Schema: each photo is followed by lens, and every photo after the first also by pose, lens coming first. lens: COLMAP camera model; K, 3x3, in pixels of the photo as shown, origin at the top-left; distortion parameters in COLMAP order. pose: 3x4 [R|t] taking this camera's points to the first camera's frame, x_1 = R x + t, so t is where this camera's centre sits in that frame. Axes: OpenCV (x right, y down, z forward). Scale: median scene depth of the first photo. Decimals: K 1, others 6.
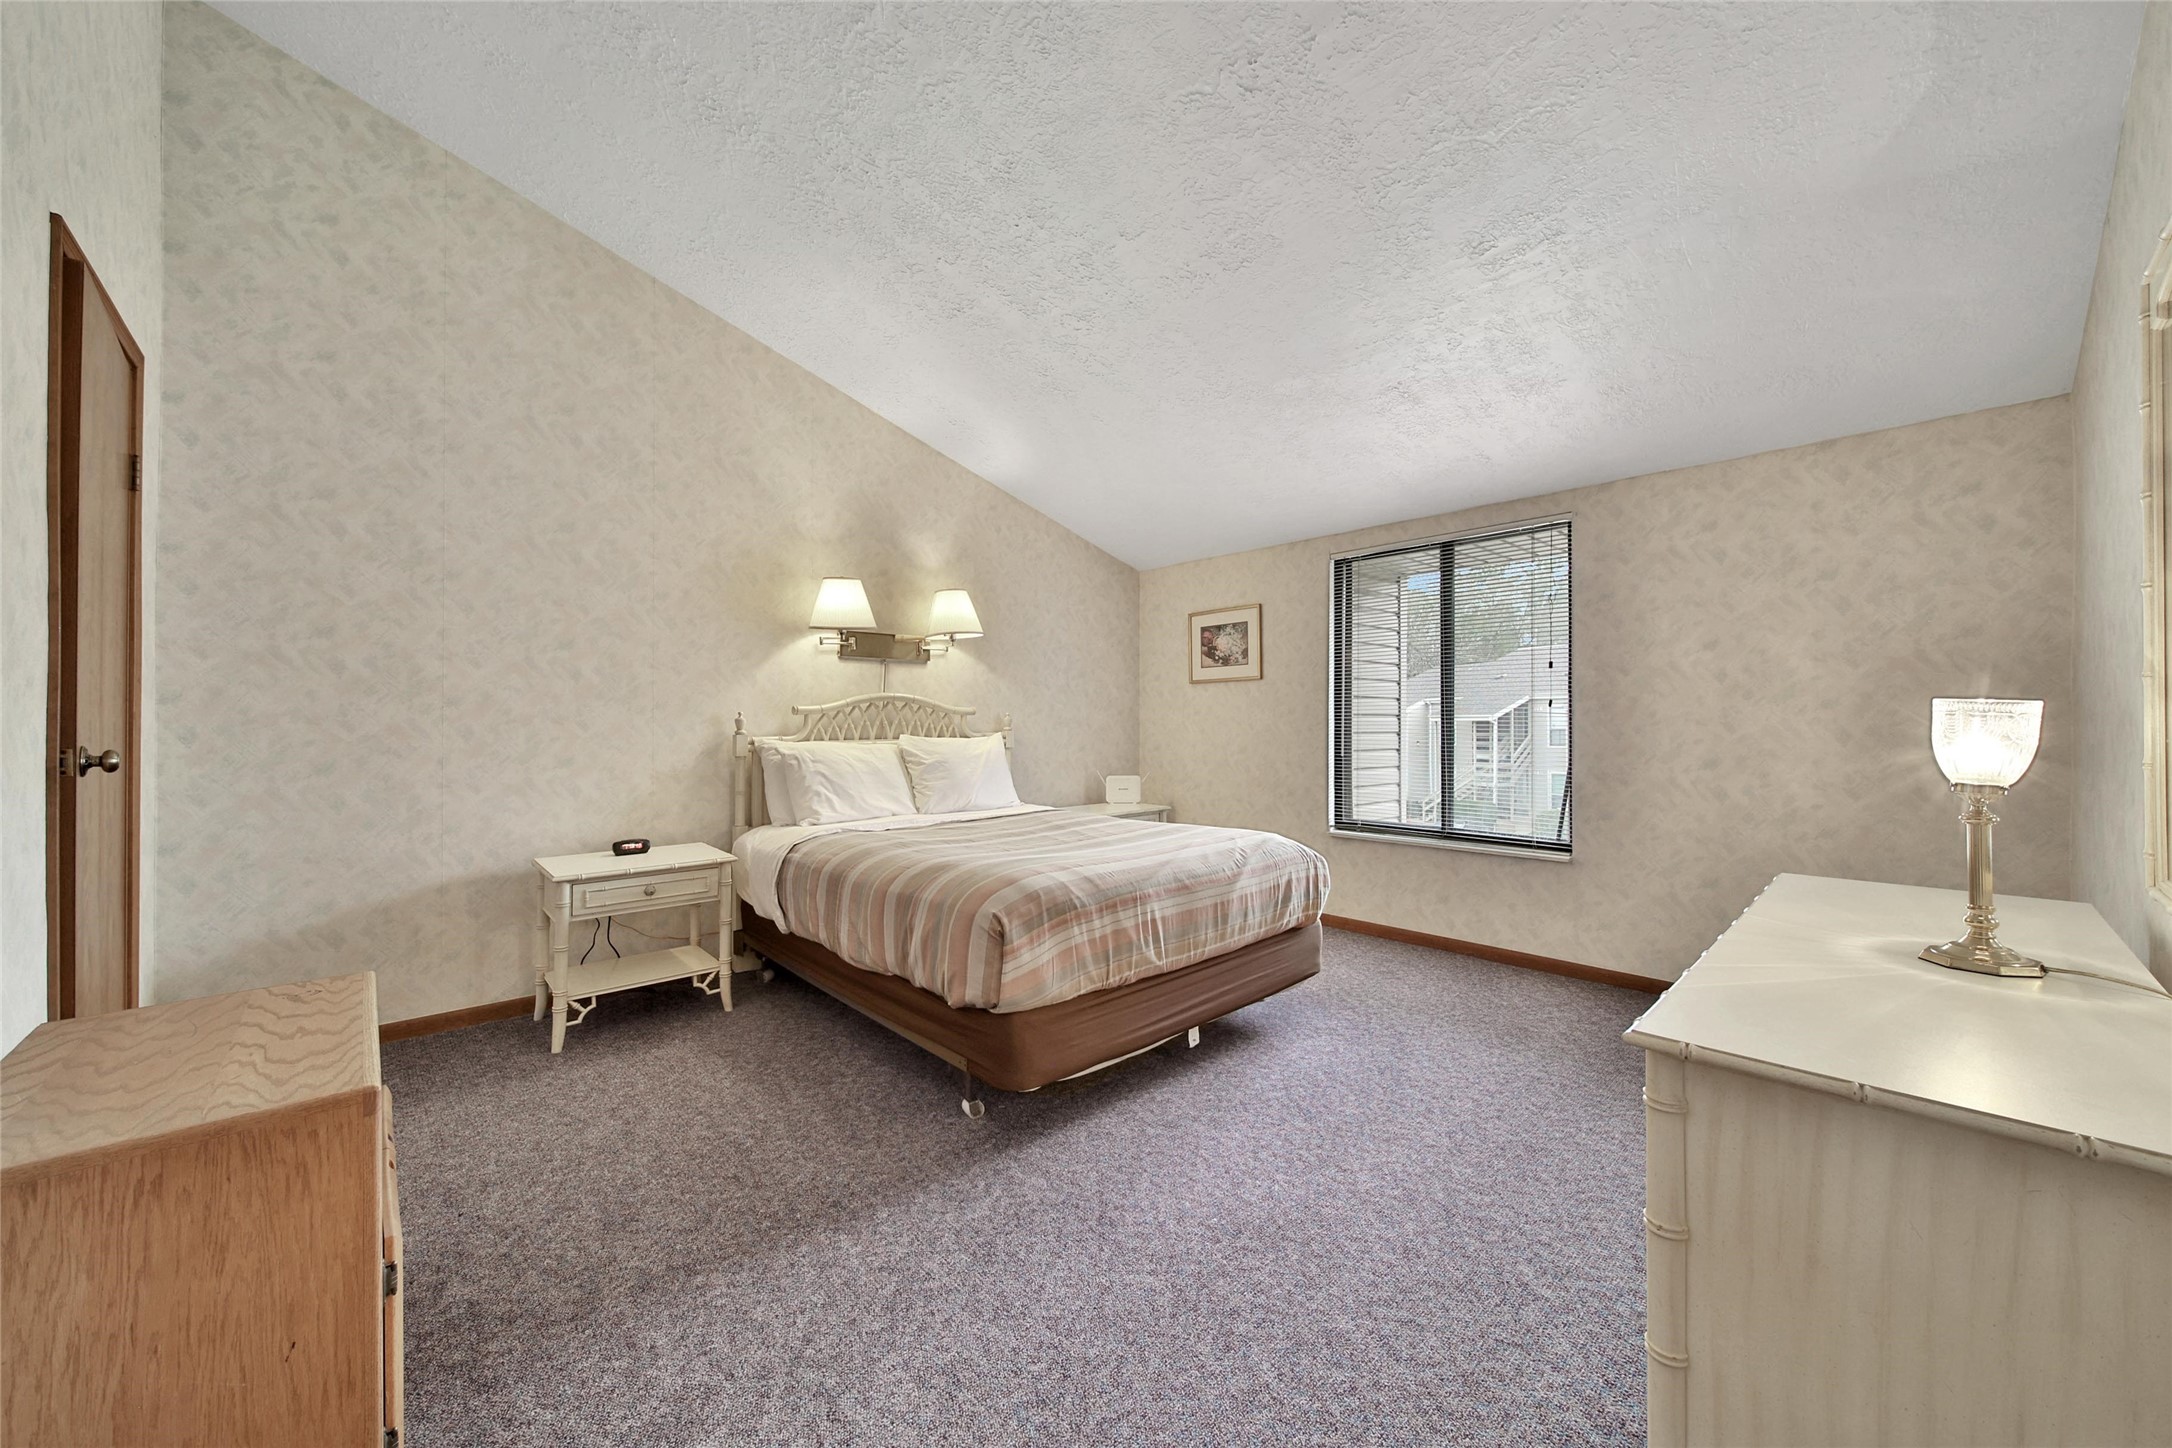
lens RADIAL K [[789.6, 0, 1084.8], [0, 789.6, 721.5], [0, 0, 1]] dist [0.000717, 0.000054]
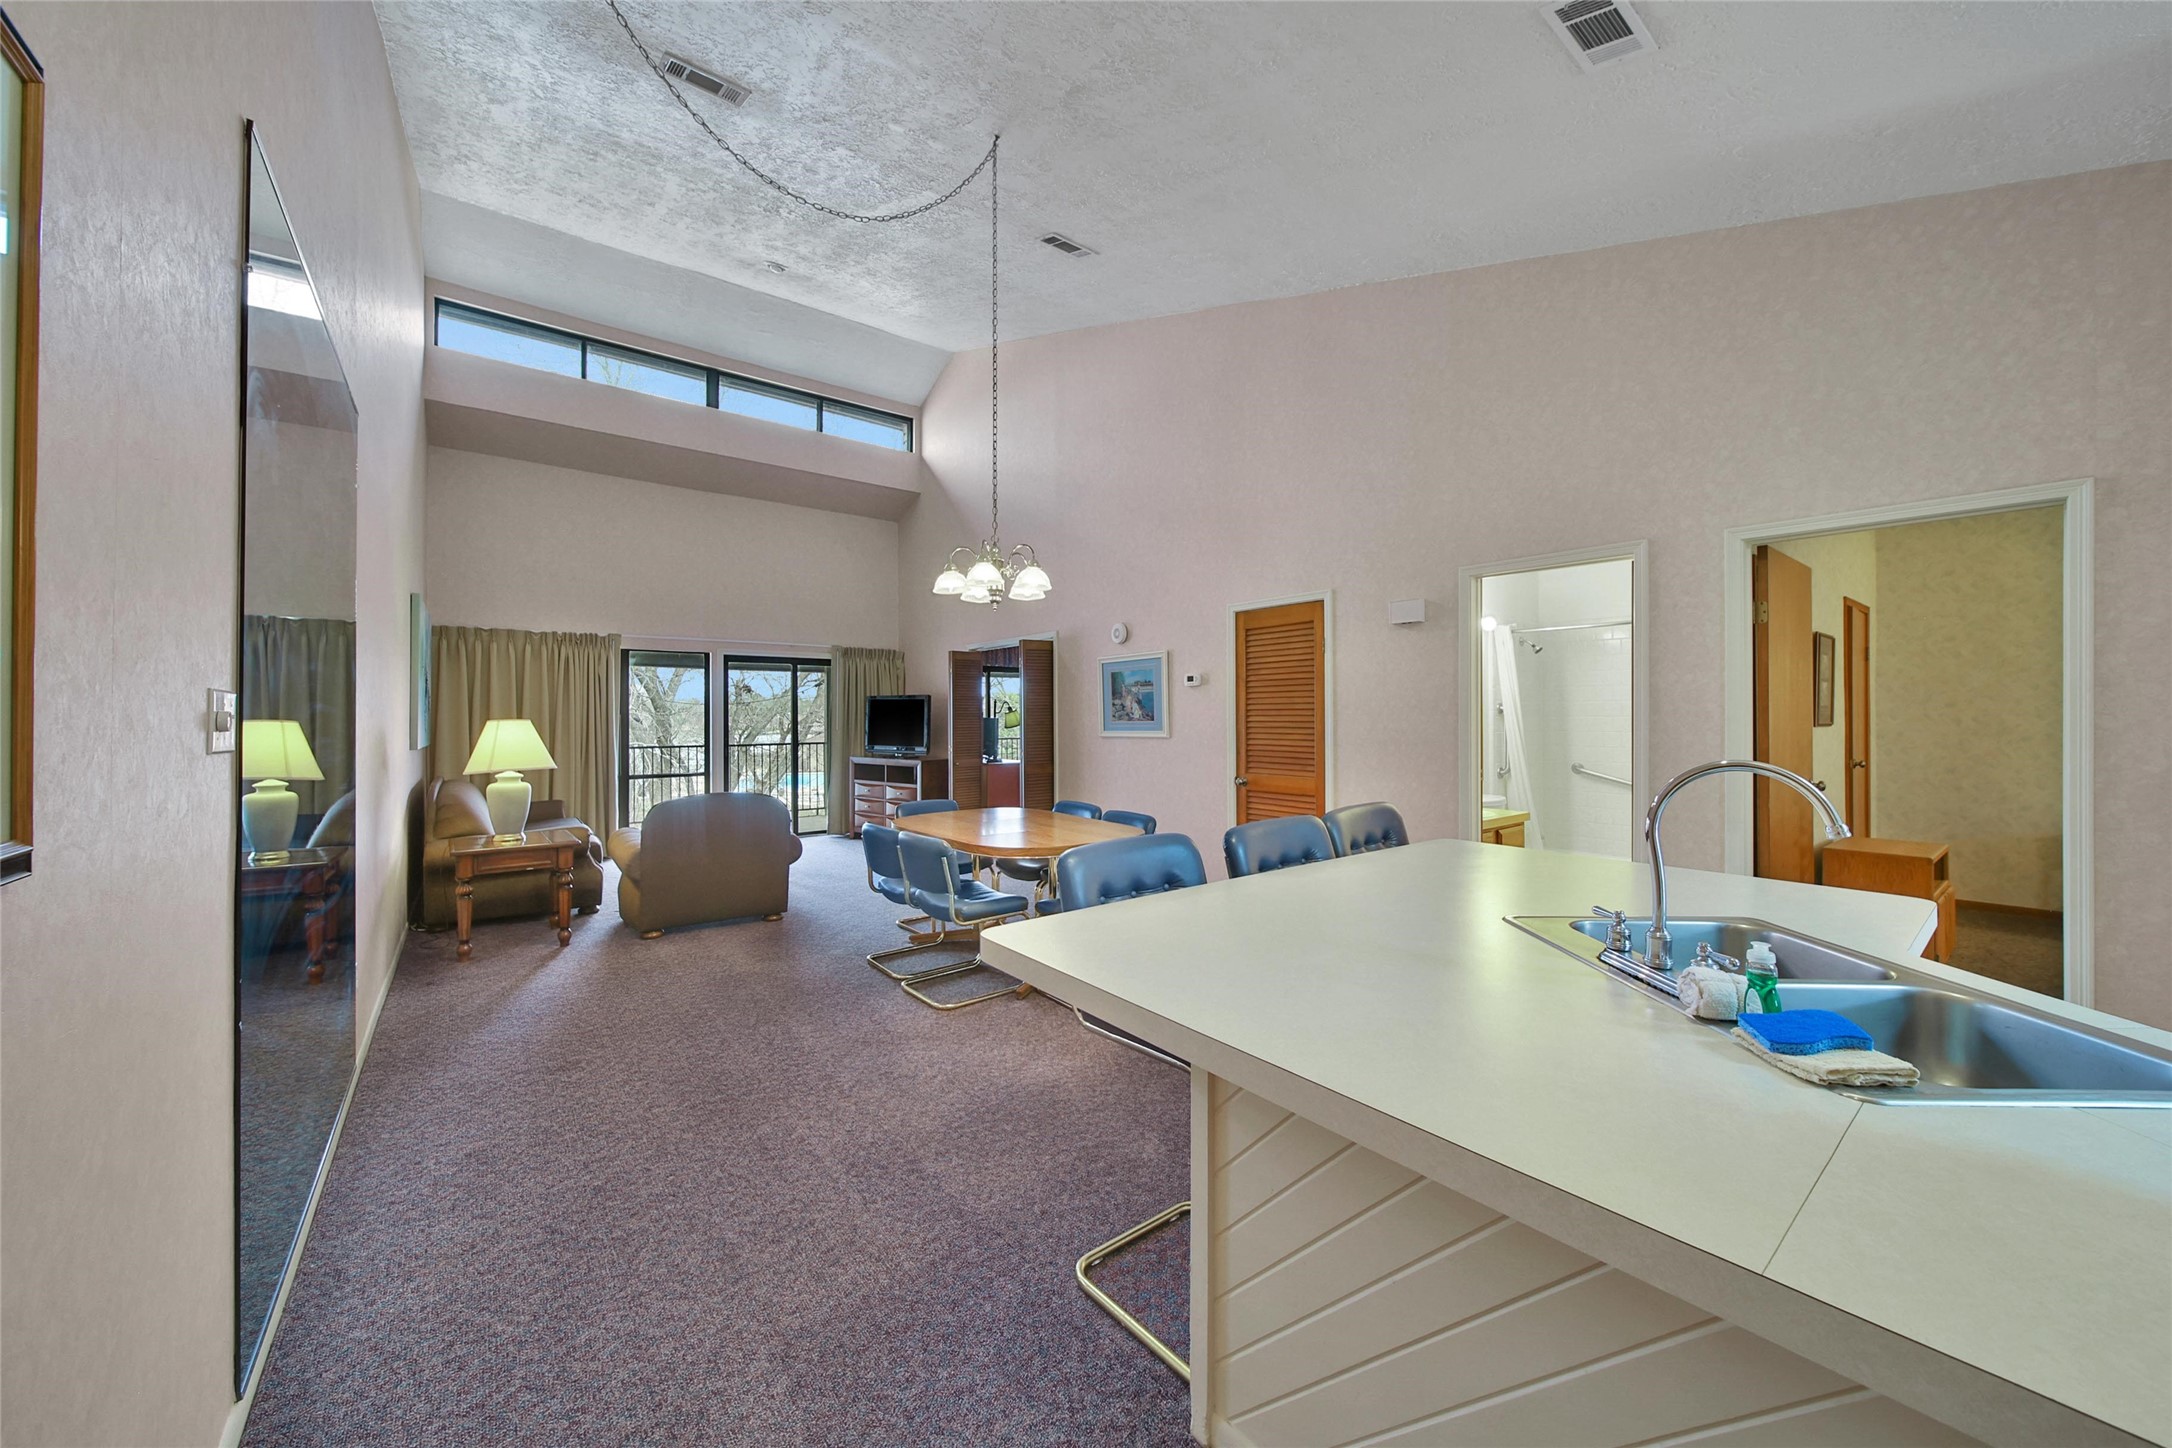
lens RADIAL K [[789.6, 0, 1094.4], [0, 789.6, 714.8], [0, 0, 1]] dist [0.000717, 0.000054]
pose [[-0.081171, -0.005793, -0.996683, 1.973431], [0.003748, 0.999974, -0.006118, -0.123363], [0.996693, -0.004232, -0.081148, -1.638407]]
